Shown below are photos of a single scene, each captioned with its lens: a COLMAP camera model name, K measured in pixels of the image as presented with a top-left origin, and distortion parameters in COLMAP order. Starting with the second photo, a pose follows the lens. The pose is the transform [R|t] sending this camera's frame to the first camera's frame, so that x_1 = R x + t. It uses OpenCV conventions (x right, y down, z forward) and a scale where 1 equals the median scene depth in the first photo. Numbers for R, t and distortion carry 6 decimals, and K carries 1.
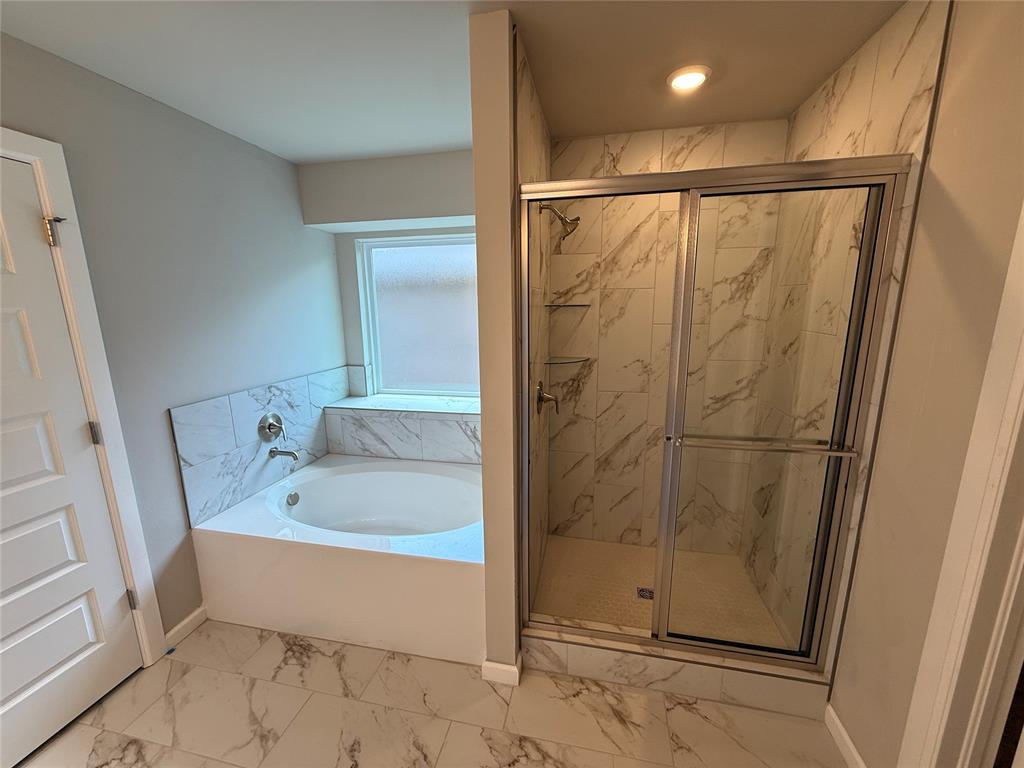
lens RADIAL K [[407.2, 0, 510.0], [0, 407.2, 386.2], [0, 0, 1]] dist [-0.002069, -0.000078]
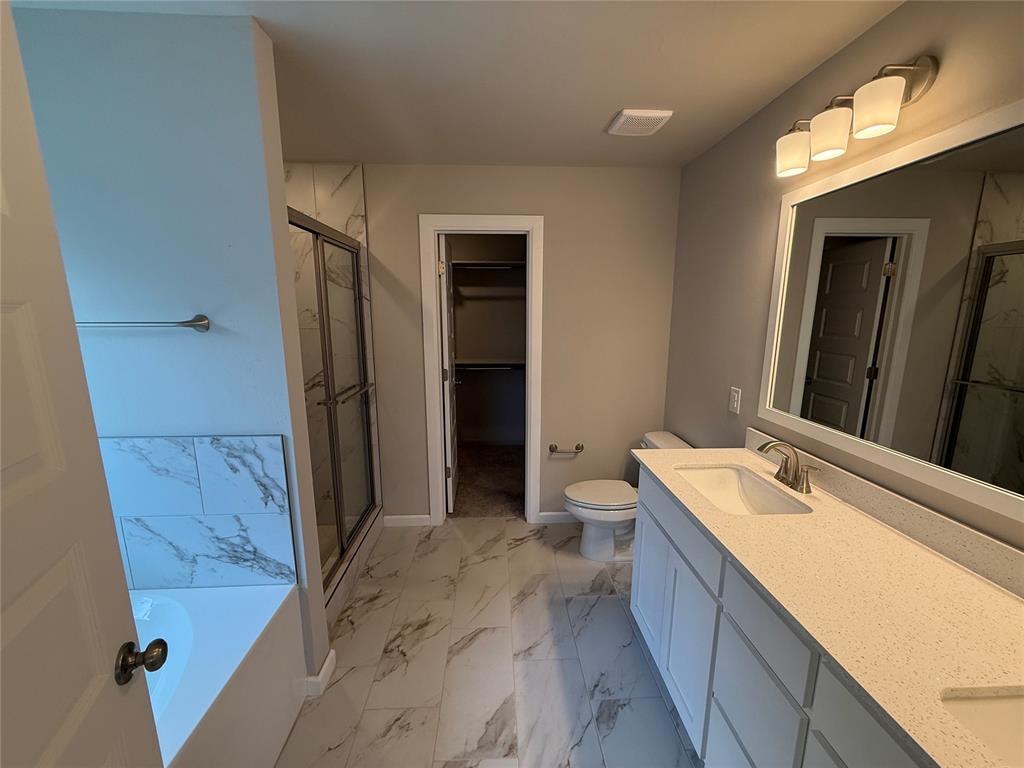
lens RADIAL K [[407.2, 0, 509.9], [0, 407.2, 386.1], [0, 0, 1]] dist [-0.002069, -0.000078]
pose [[-0.251738, -0.167023, 0.953274, -1.148373], [0.192025, 0.956792, 0.218349, -0.126174], [-0.948554, 0.238019, -0.208789, 0.707308]]
